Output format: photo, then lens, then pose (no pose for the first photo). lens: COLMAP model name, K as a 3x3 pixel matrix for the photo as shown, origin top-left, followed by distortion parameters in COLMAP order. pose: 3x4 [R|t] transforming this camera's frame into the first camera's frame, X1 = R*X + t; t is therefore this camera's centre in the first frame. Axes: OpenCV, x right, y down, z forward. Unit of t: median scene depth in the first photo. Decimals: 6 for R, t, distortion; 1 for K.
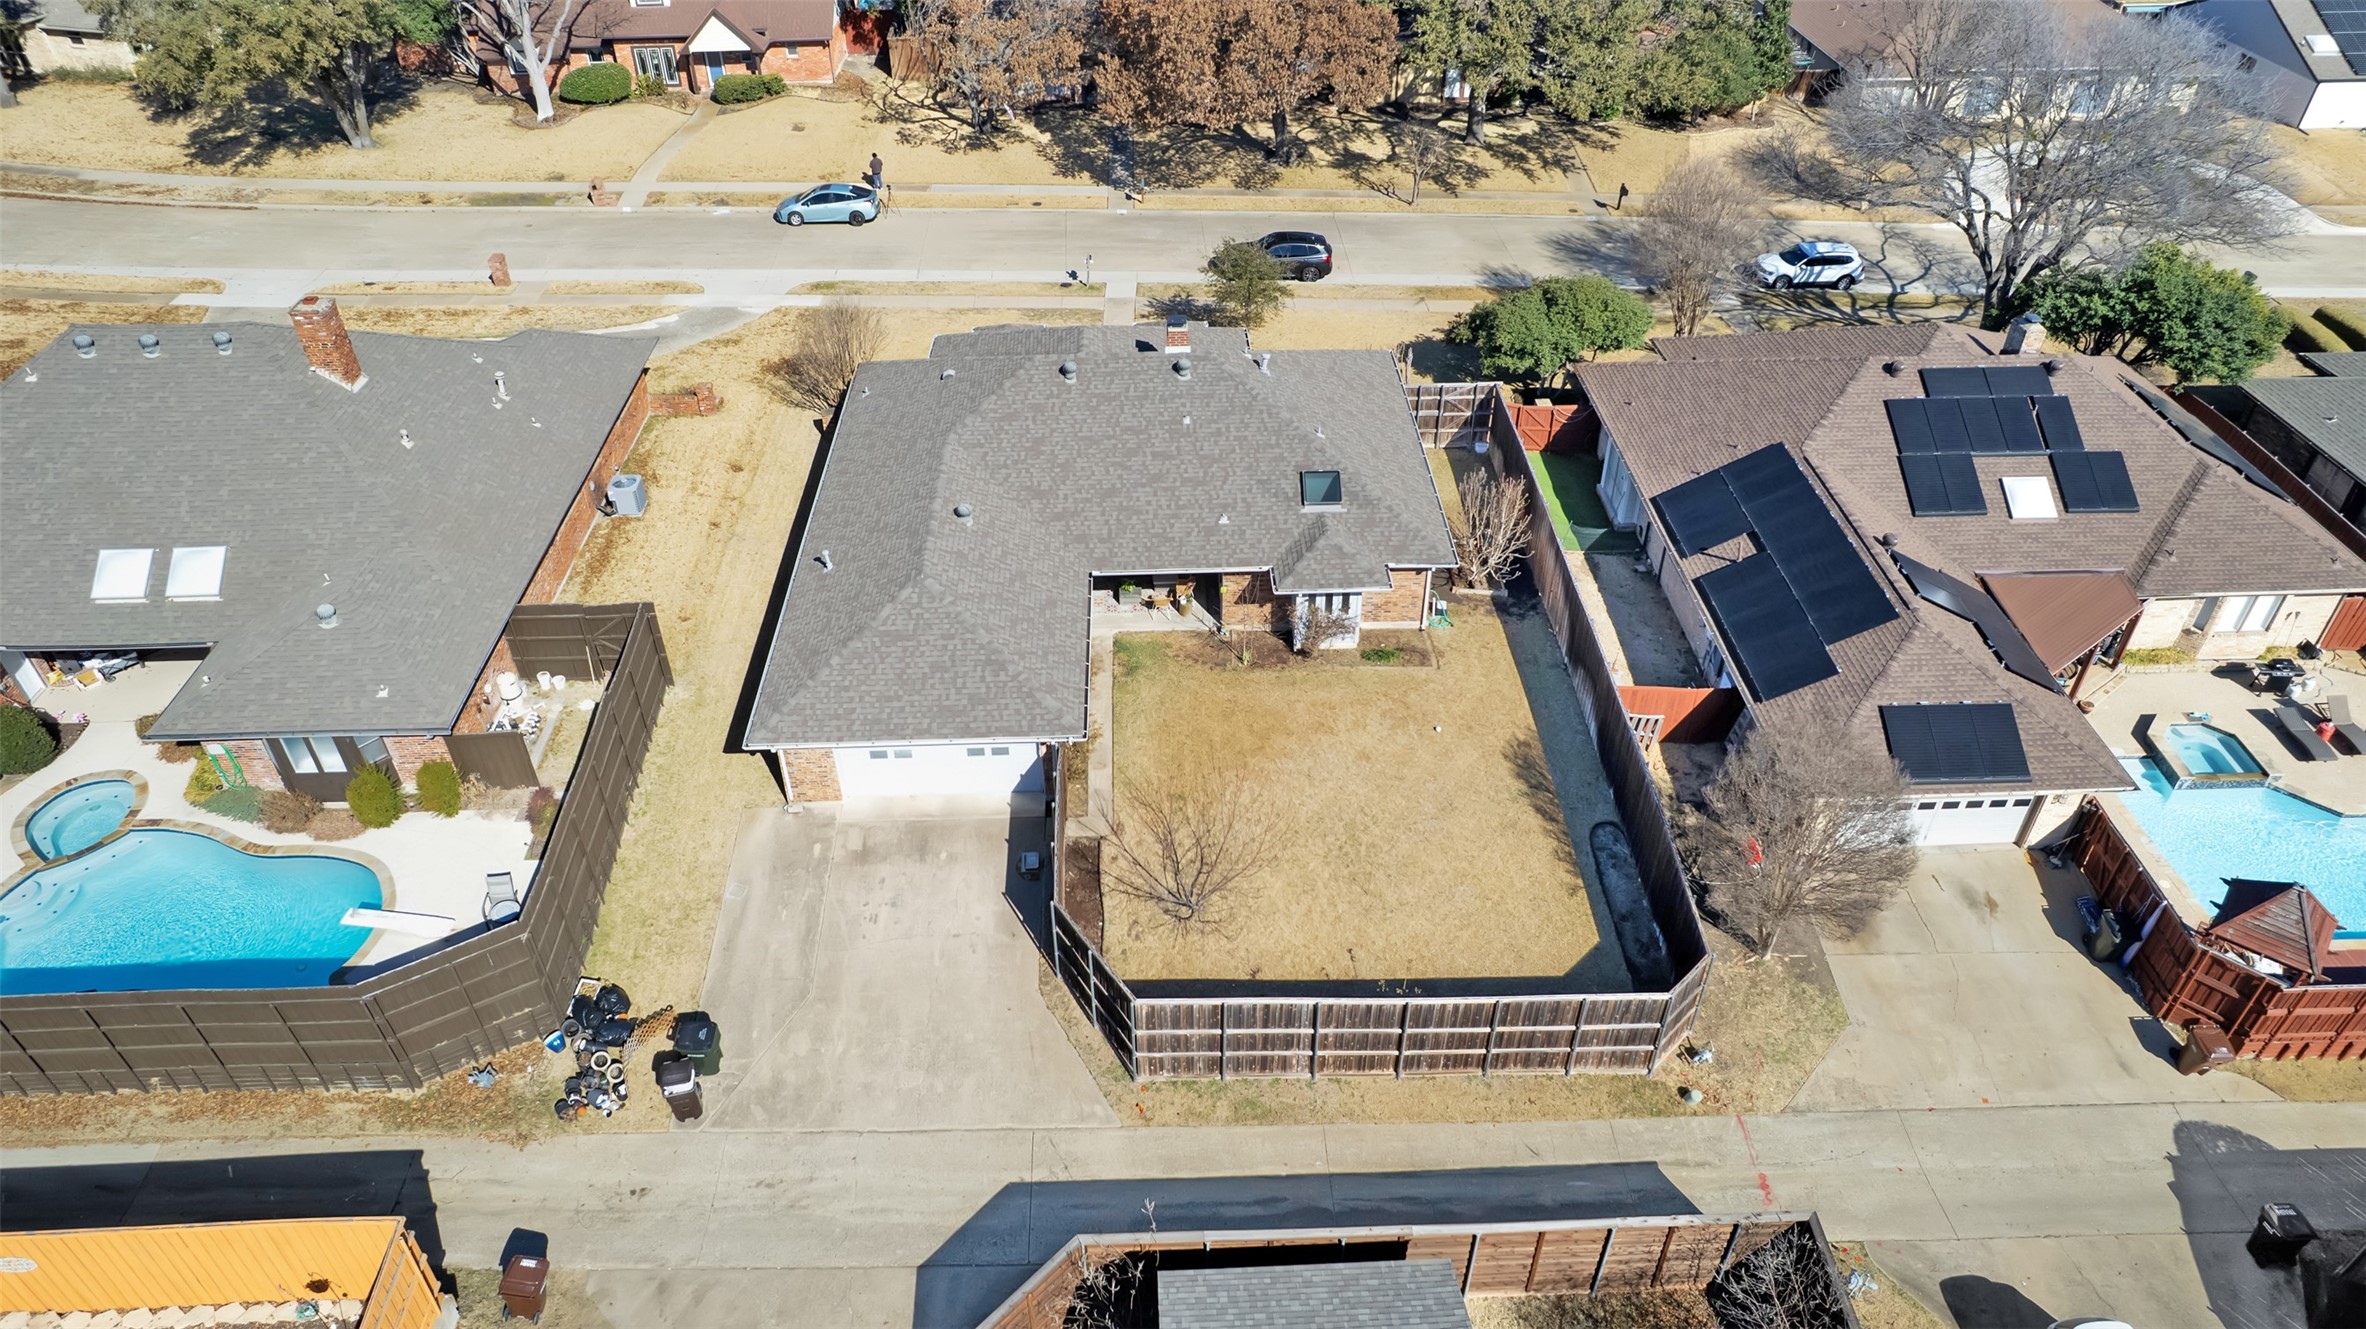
lens RADIAL K [[1545.0, 0, 1186.4], [0, 1545.0, 663.6], [0, 0, 1]] dist [-0.025579, 0.004867]
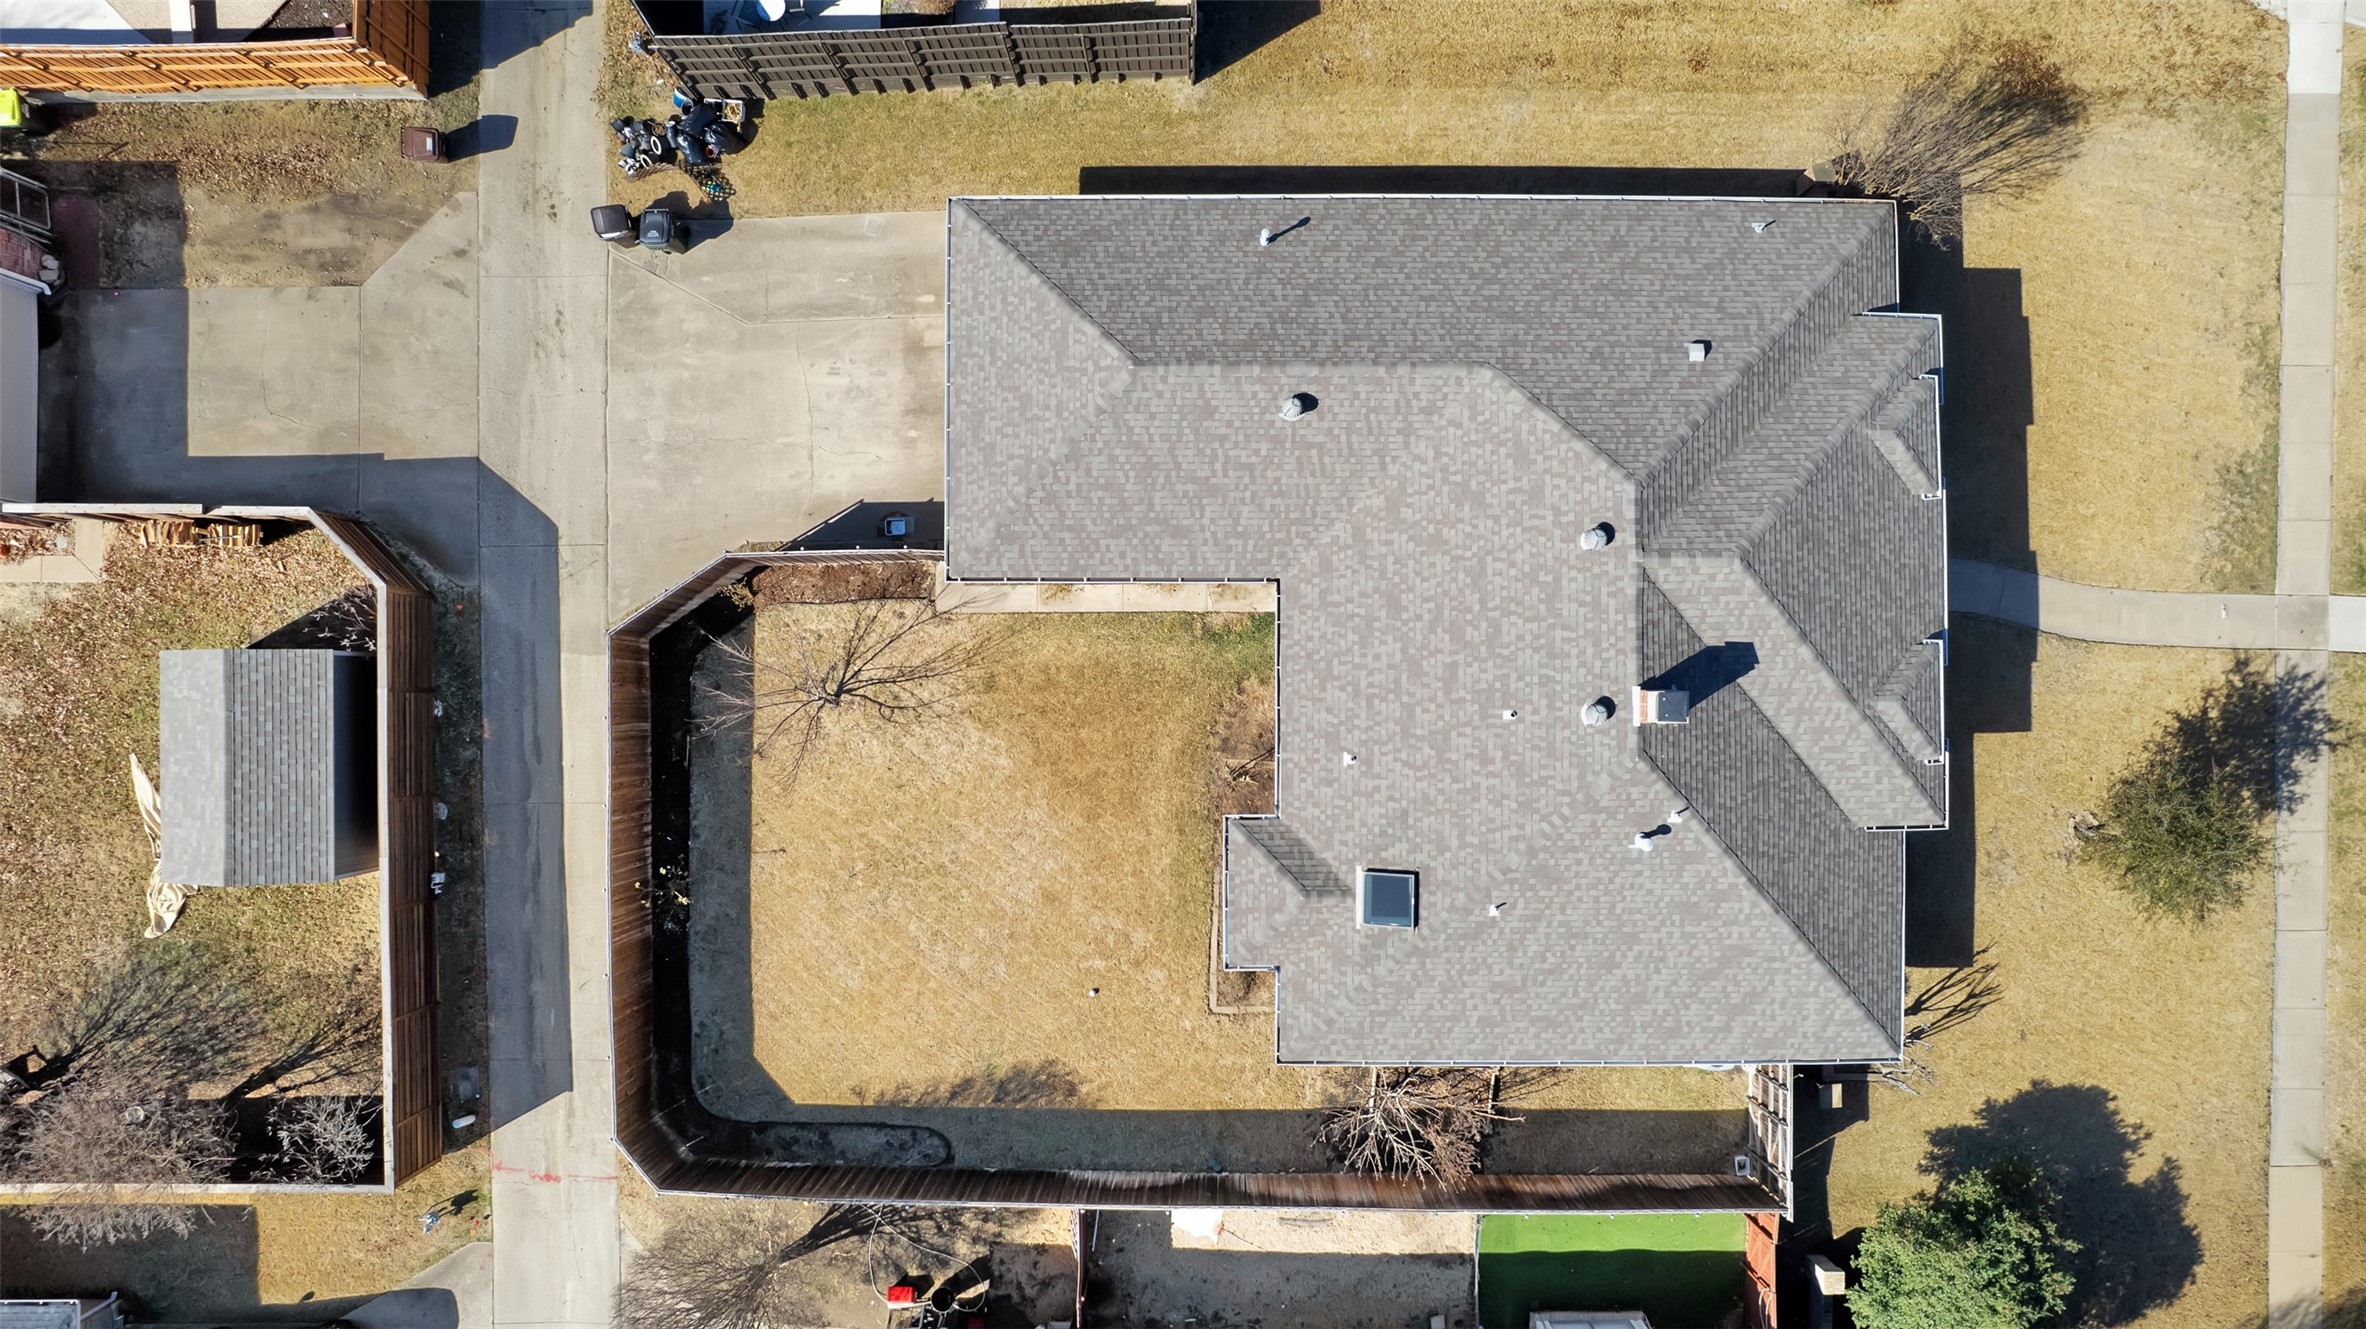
lens RADIAL K [[1545.0, 0, 1184.1], [0, 1545.0, 667.6], [0, 0, 1]] dist [-0.025579, 0.004867]
pose [[-0.034291, 0.999309, -0.014309, -0.007166], [-0.605688, -0.009391, 0.795647, -0.753763], [0.794963, 0.035950, 0.605591, 0.584103]]
